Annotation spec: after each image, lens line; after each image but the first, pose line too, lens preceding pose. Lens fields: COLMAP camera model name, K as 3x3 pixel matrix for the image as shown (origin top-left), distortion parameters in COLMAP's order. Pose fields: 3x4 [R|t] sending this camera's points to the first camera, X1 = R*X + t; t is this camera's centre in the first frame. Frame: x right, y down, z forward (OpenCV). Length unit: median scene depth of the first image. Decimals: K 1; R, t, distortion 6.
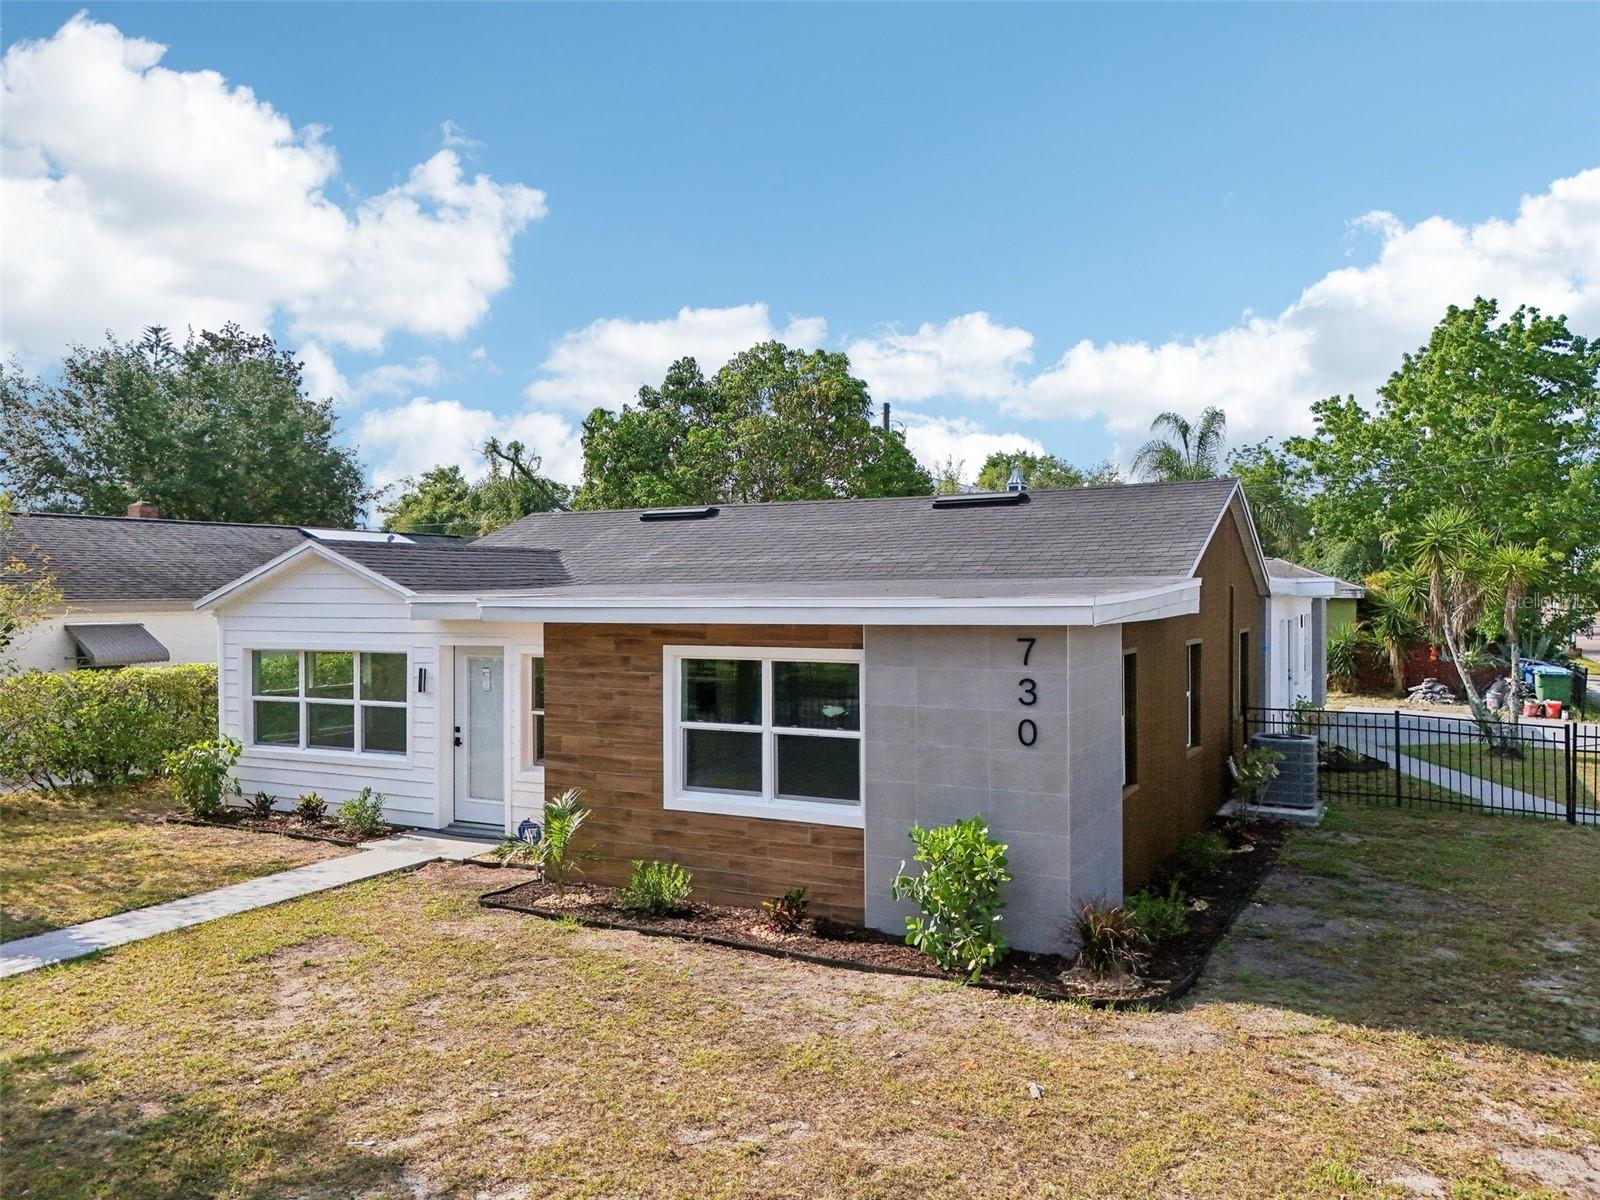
lens RADIAL K [[1198.5, 0, 805.1], [0, 1198.5, 597.4], [0, 0, 1]] dist [0.056223, -0.043535]
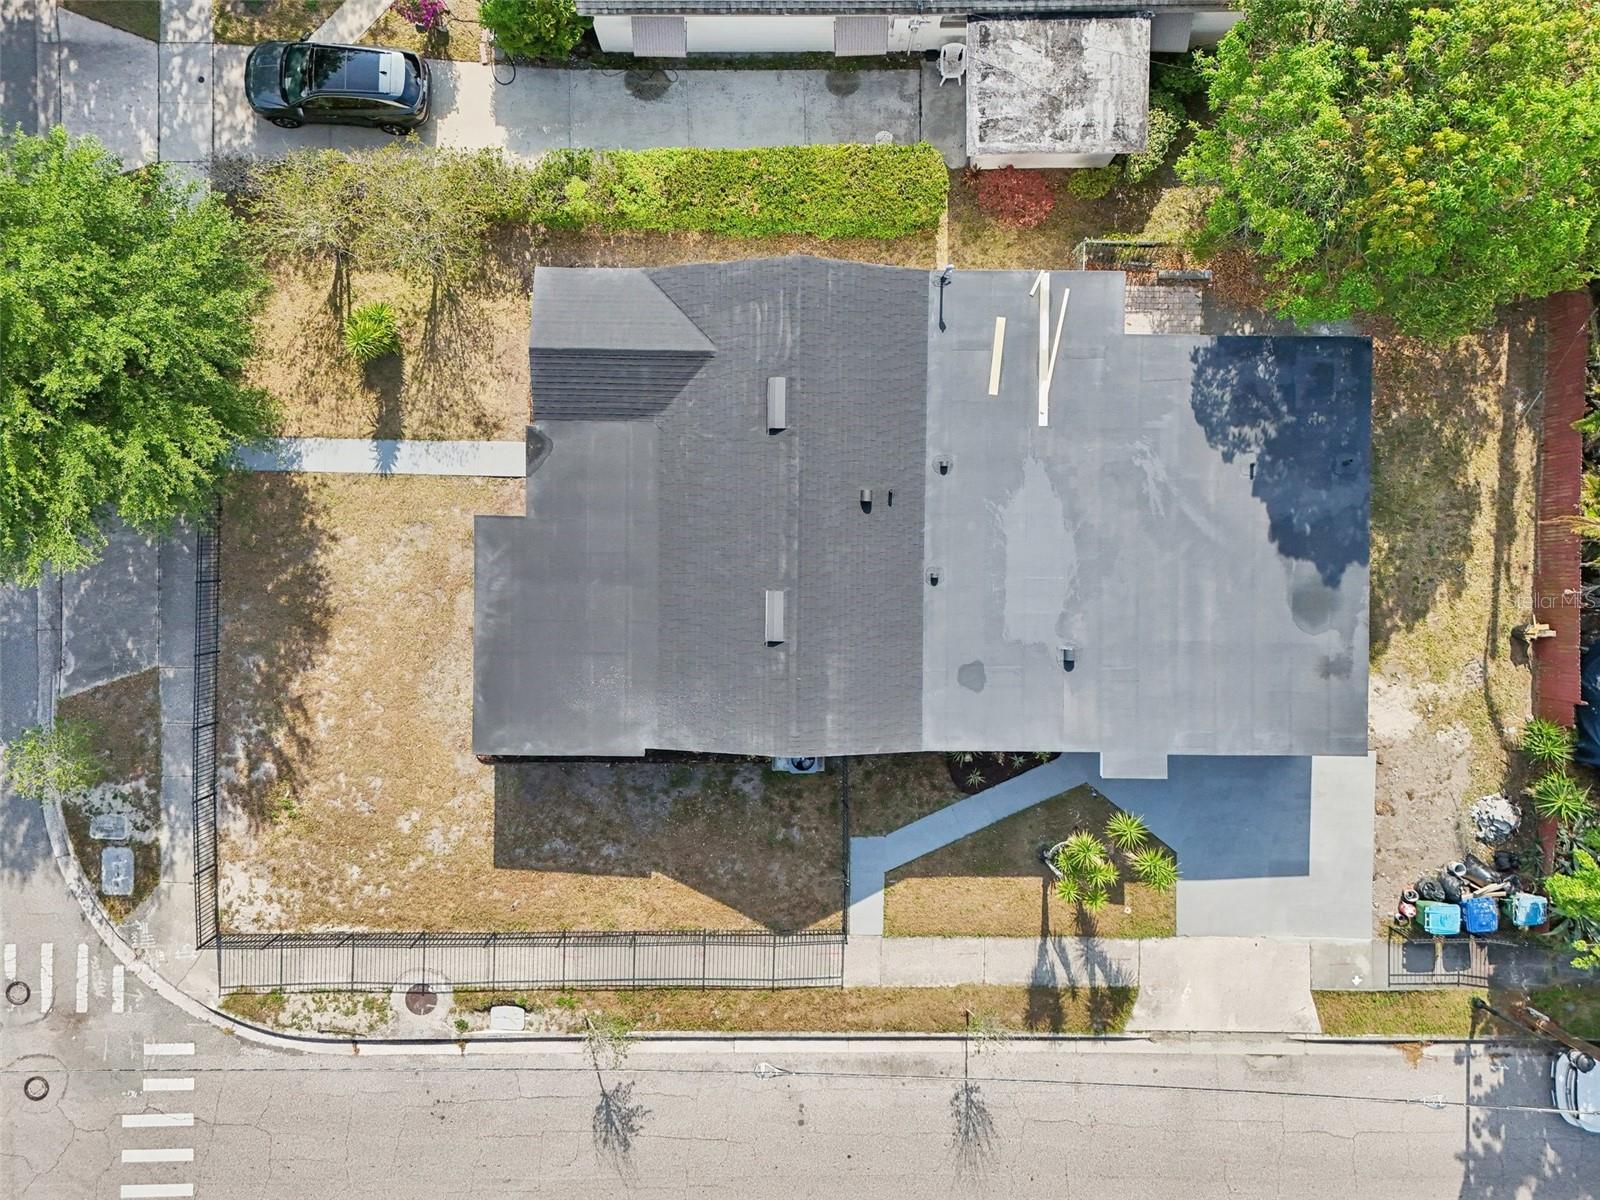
lens RADIAL K [[1198.5, 0, 805.1], [0, 1198.5, 597.4], [0, 0, 1]] dist [0.056223, -0.043535]
pose [[0.456535, 0.889604, 0.013420, 0.192071], [-0.020665, -0.004477, 0.999776, -2.807034], [0.889465, -0.456711, 0.016340, 1.624655]]
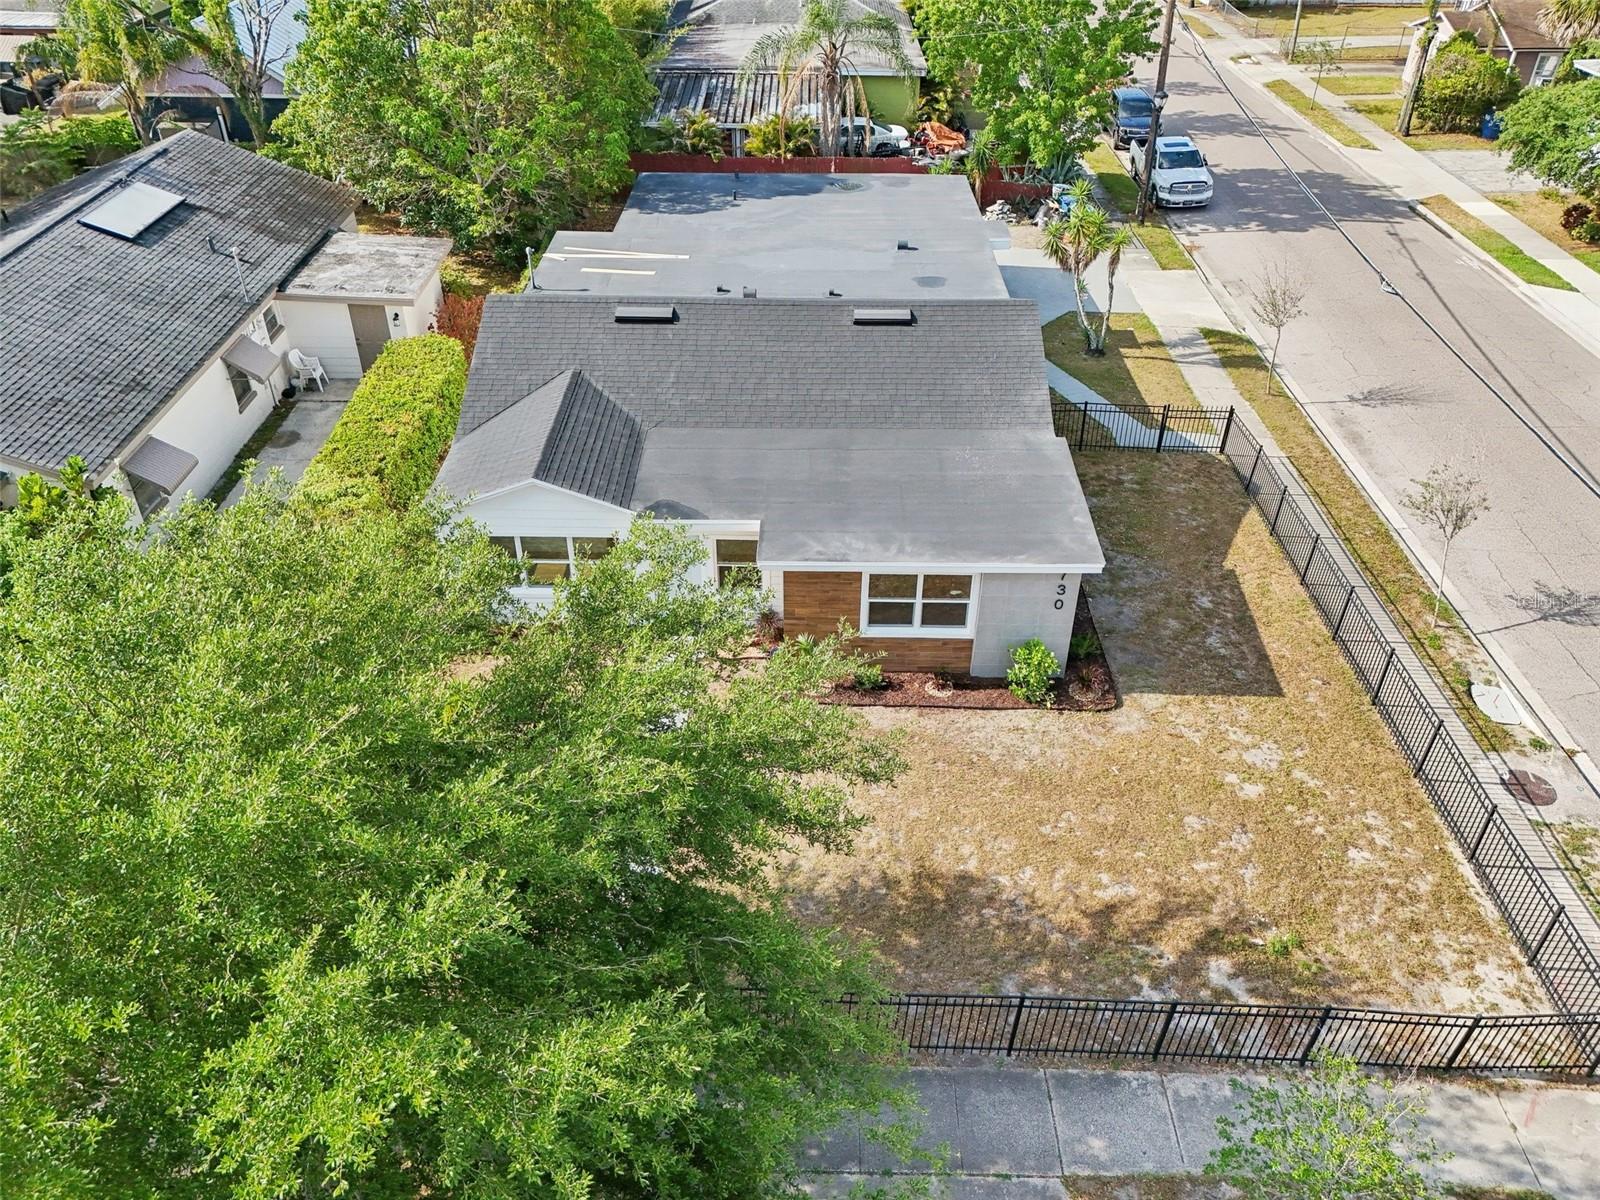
lens RADIAL K [[1191.0, 0, 800.0], [0, 1191.0, 600.0], [0, 0, 1]] dist [0.057953, -0.041708]
pose [[0.889730, -0.256888, 0.377345, -0.964708], [-0.008510, 0.817150, 0.576362, -1.043212], [-0.456408, -0.516018, 0.724857, -0.365705]]
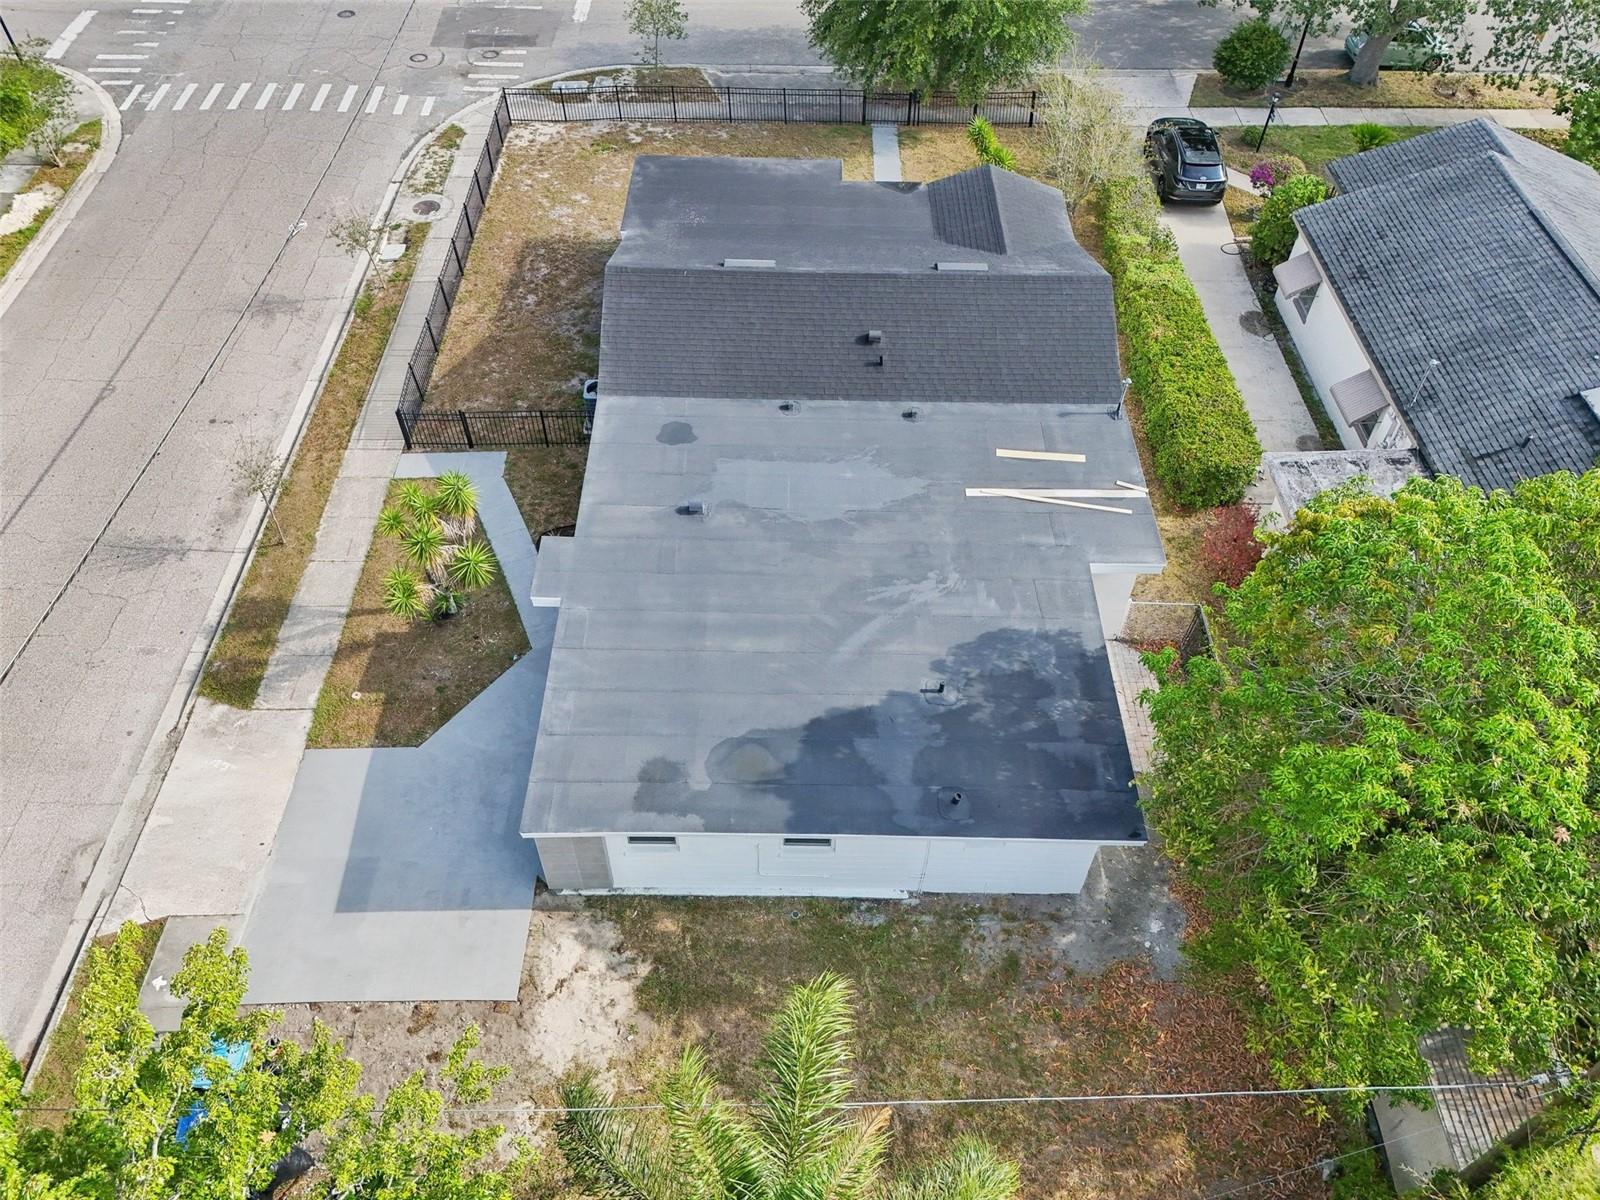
lens RADIAL K [[1198.5, 0, 805.1], [0, 1198.5, 597.4], [0, 0, 1]] dist [0.056223, -0.043535]
pose [[-0.885383, 0.338850, -0.318241, 1.234896], [-0.017128, 0.660347, 0.750765, -1.662809], [0.464546, 0.670166, -0.578856, 3.706547]]
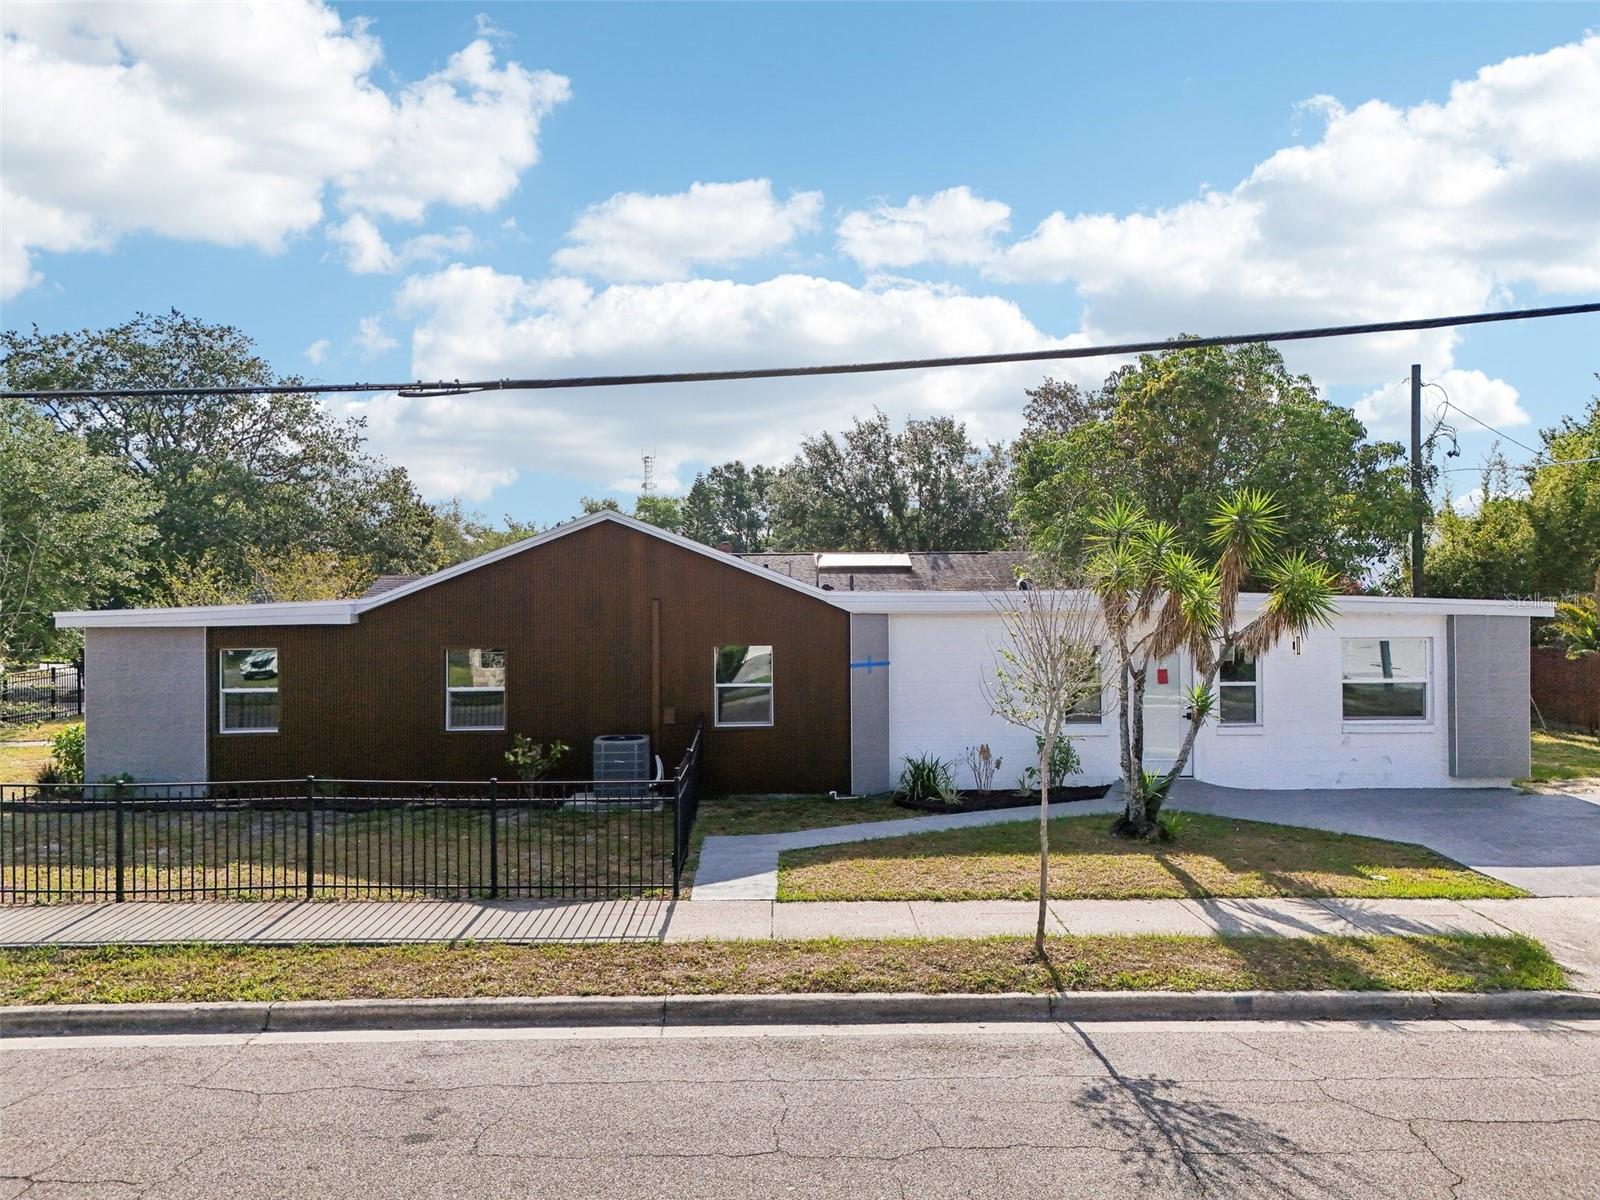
lens RADIAL K [[1191.0, 0, 800.0], [0, 1191.0, 600.0], [0, 0, 1]] dist [0.057953, -0.041708]
pose [[0.485608, 0.000353, -0.874177, 2.130927], [-0.004738, 0.999986, -0.002229, -0.014332], [0.874164, 0.005224, 0.485603, 0.904105]]
